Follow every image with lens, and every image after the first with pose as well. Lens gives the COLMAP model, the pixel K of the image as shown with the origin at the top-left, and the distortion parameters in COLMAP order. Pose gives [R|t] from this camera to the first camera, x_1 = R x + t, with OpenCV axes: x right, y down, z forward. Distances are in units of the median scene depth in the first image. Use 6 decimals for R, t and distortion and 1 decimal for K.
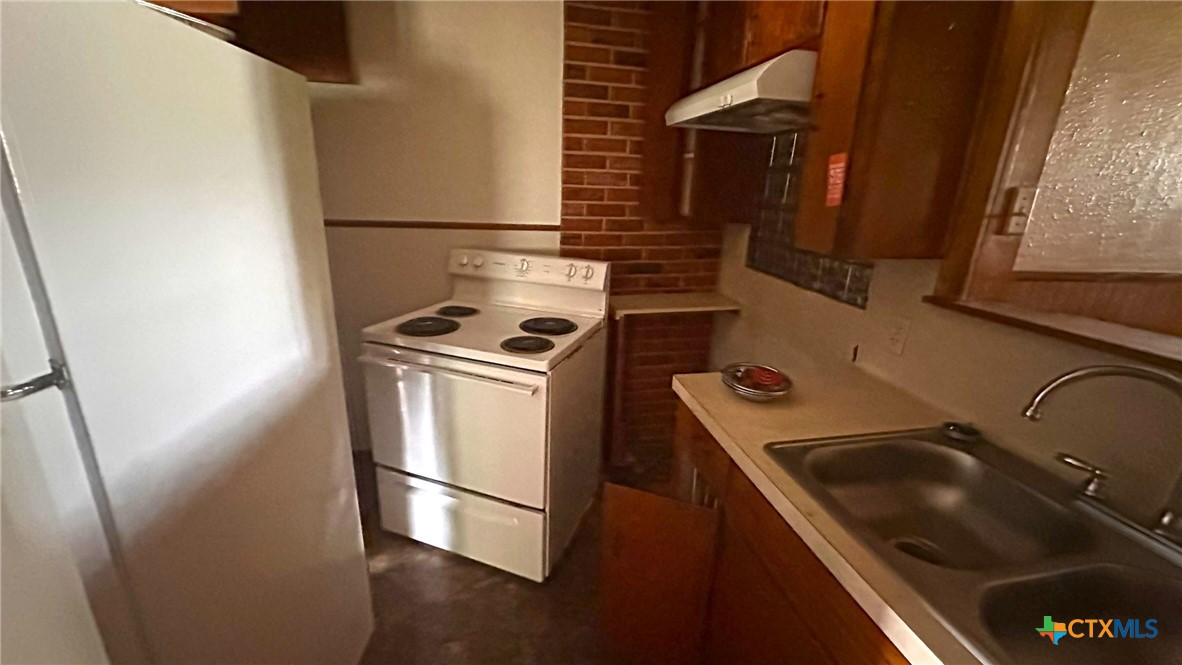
lens RADIAL K [[473.7, 0, 587.4], [0, 473.7, 330.1], [0, 0, 1]] dist [-0.001608, 0.000561]
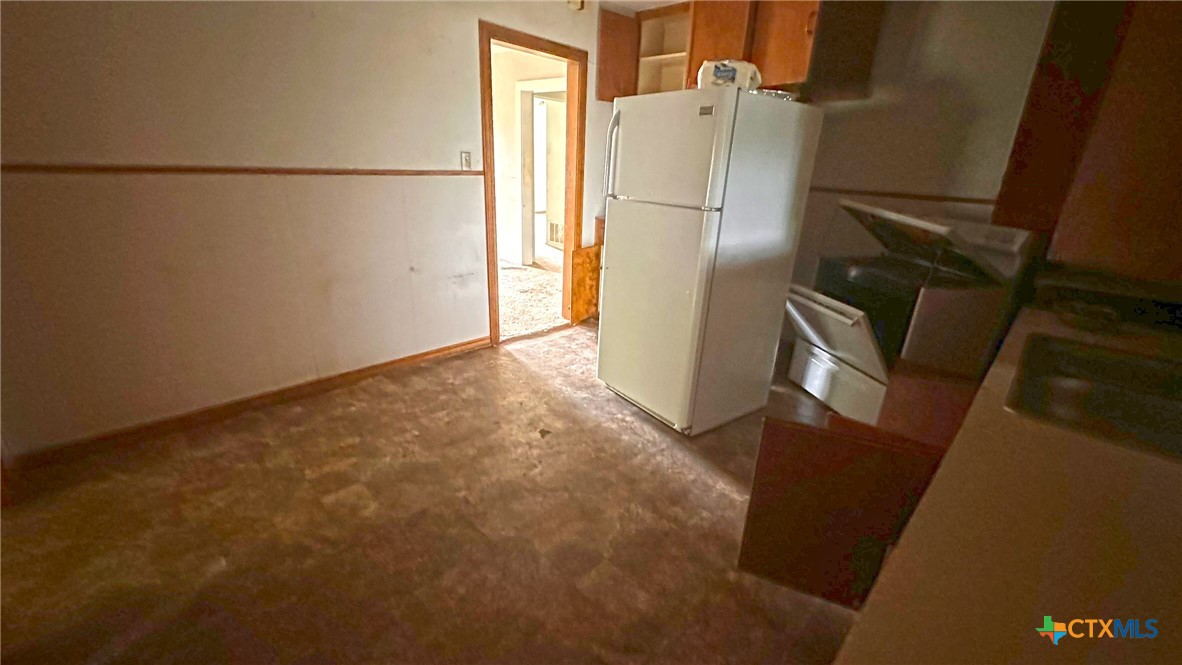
lens RADIAL K [[473.7, 0, 587.7], [0, 473.7, 328.9], [0, 0, 1]] dist [-0.001608, 0.000561]
pose [[0.569770, 0.253625, -0.781688, 0.424397], [-0.251921, 0.959295, 0.127627, 0.234486], [0.782239, 0.124205, 0.610471, -0.584518]]
